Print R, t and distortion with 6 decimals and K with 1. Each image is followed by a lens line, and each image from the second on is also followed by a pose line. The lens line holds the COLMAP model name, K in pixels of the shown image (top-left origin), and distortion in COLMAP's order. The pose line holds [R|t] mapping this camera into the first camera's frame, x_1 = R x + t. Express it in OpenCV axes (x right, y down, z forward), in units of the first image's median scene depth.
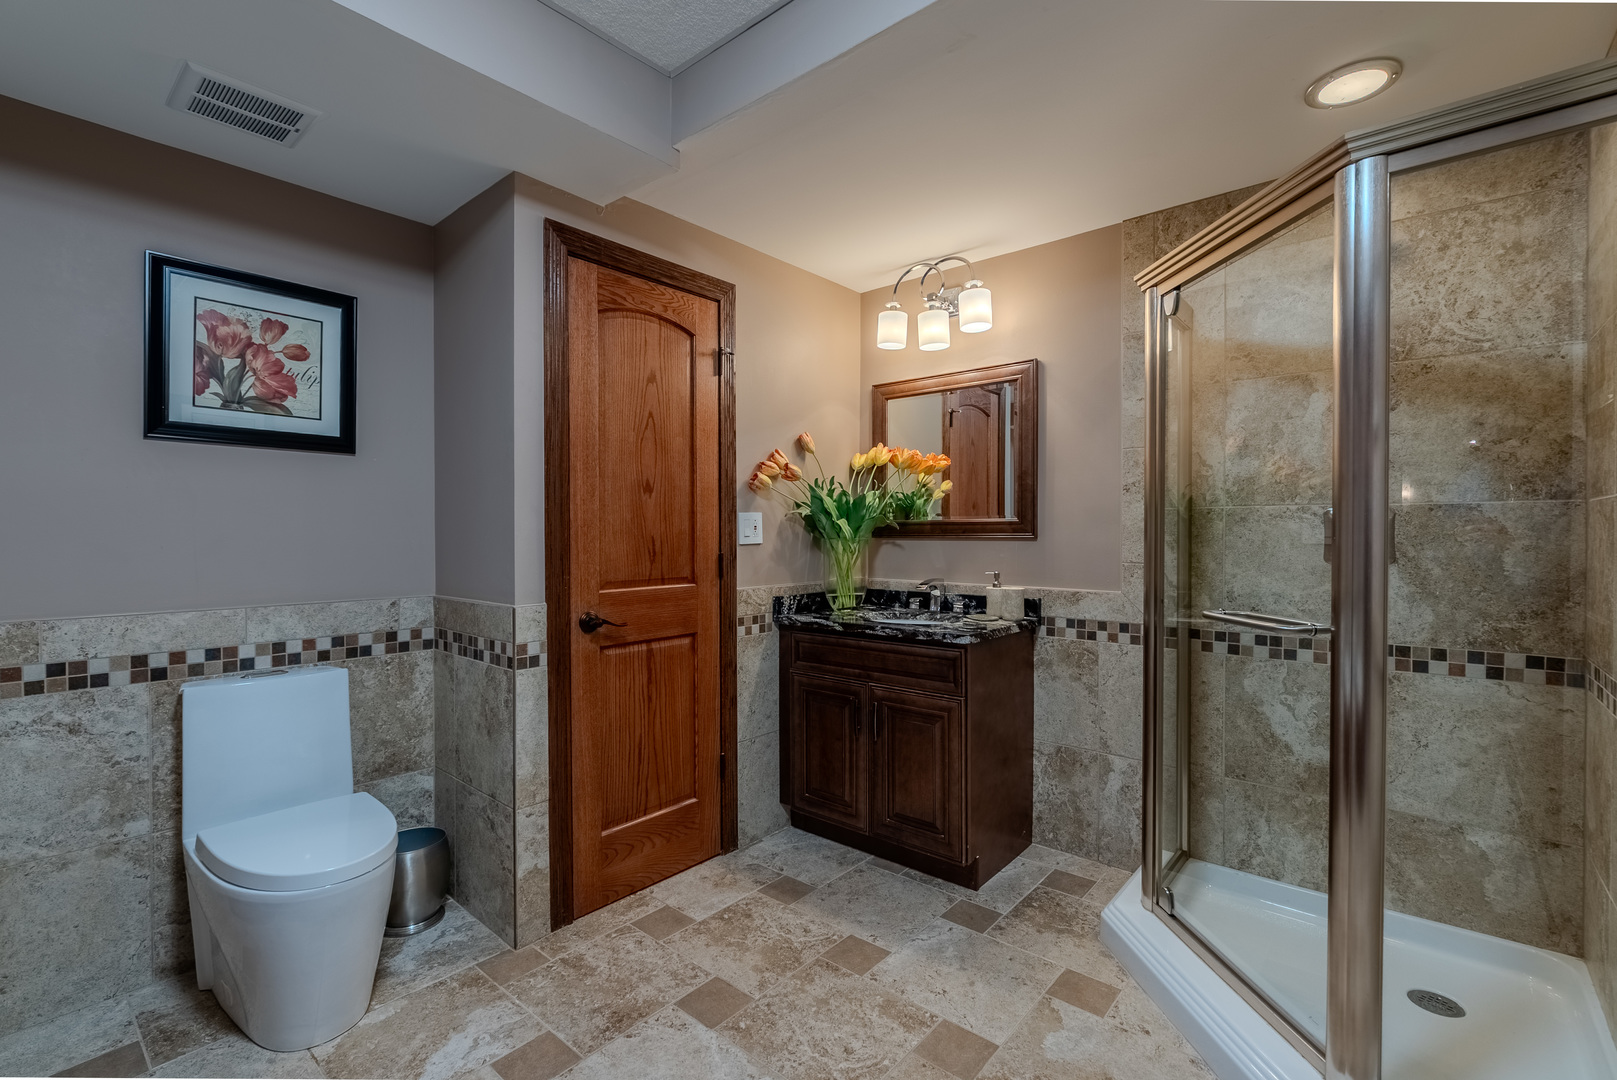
lens RADIAL K [[718.1, 0, 800.0], [0, 718.1, 535.8], [0, 0, 1]] dist [-0.004632, -0.000302]
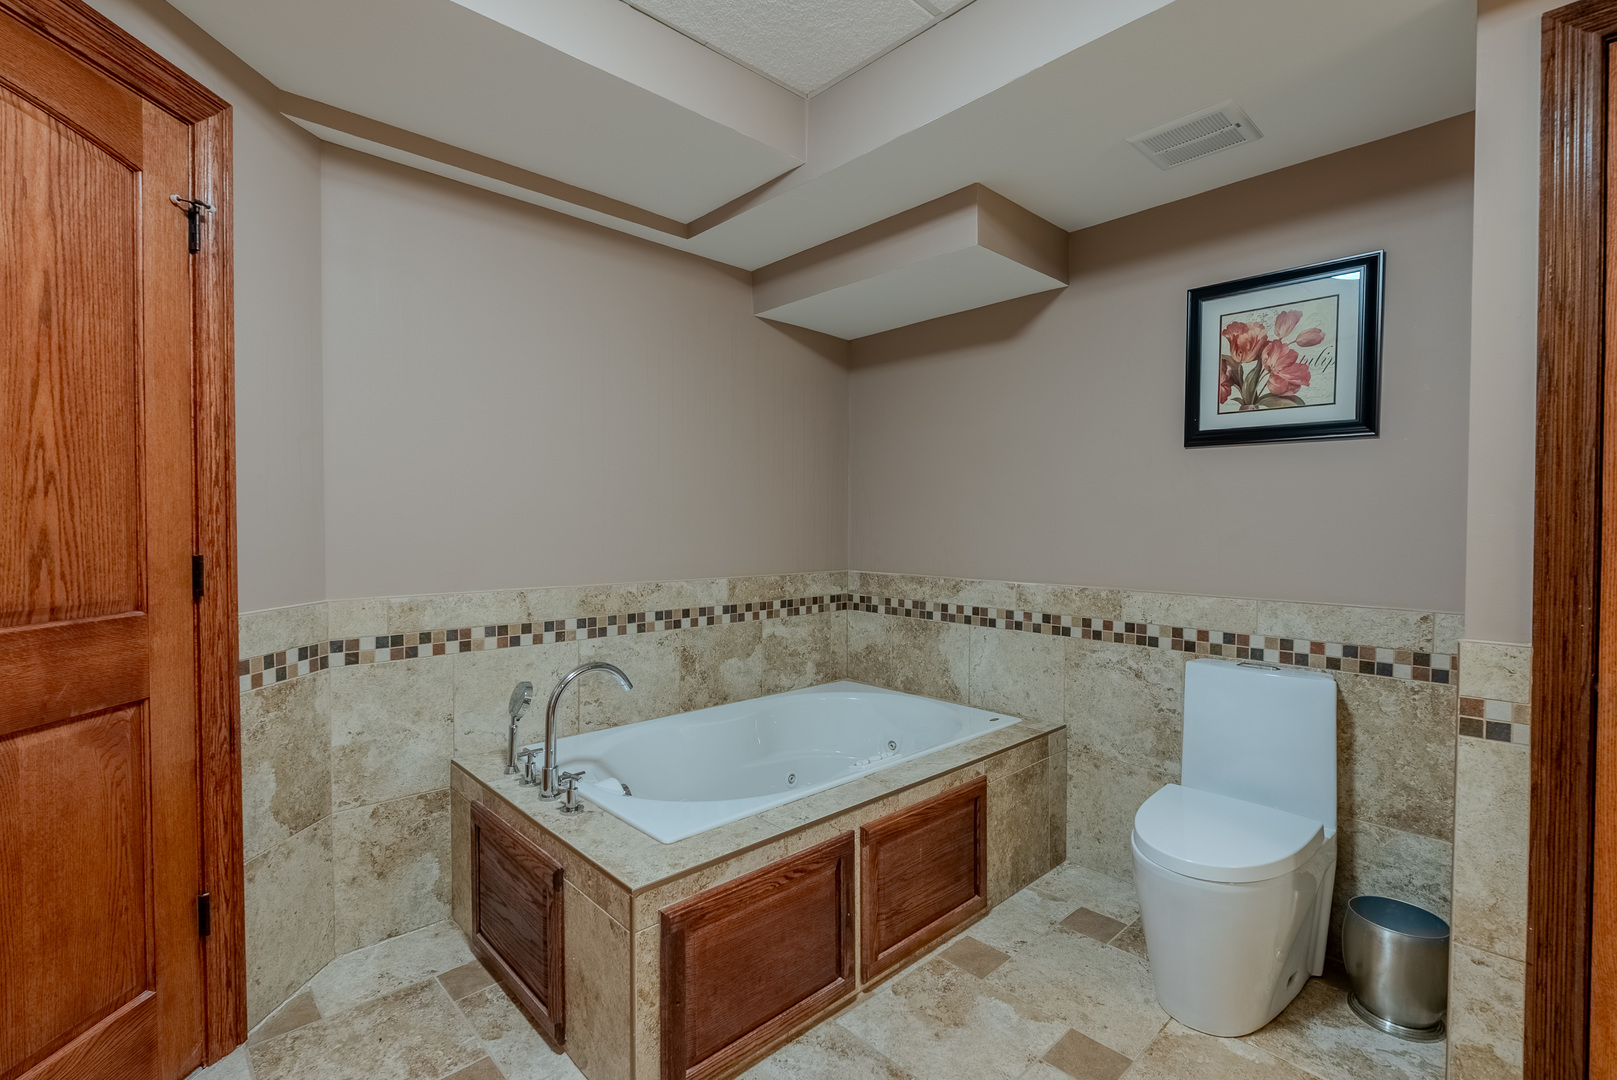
lens RADIAL K [[718.1, 0, 799.1], [0, 718.1, 536.0], [0, 0, 1]] dist [-0.004632, -0.000302]
pose [[-0.098854, 0.018271, -0.994934, 0.321814], [-0.009210, 0.999772, 0.019275, -0.005871], [0.995059, 0.011069, -0.098663, 0.438947]]
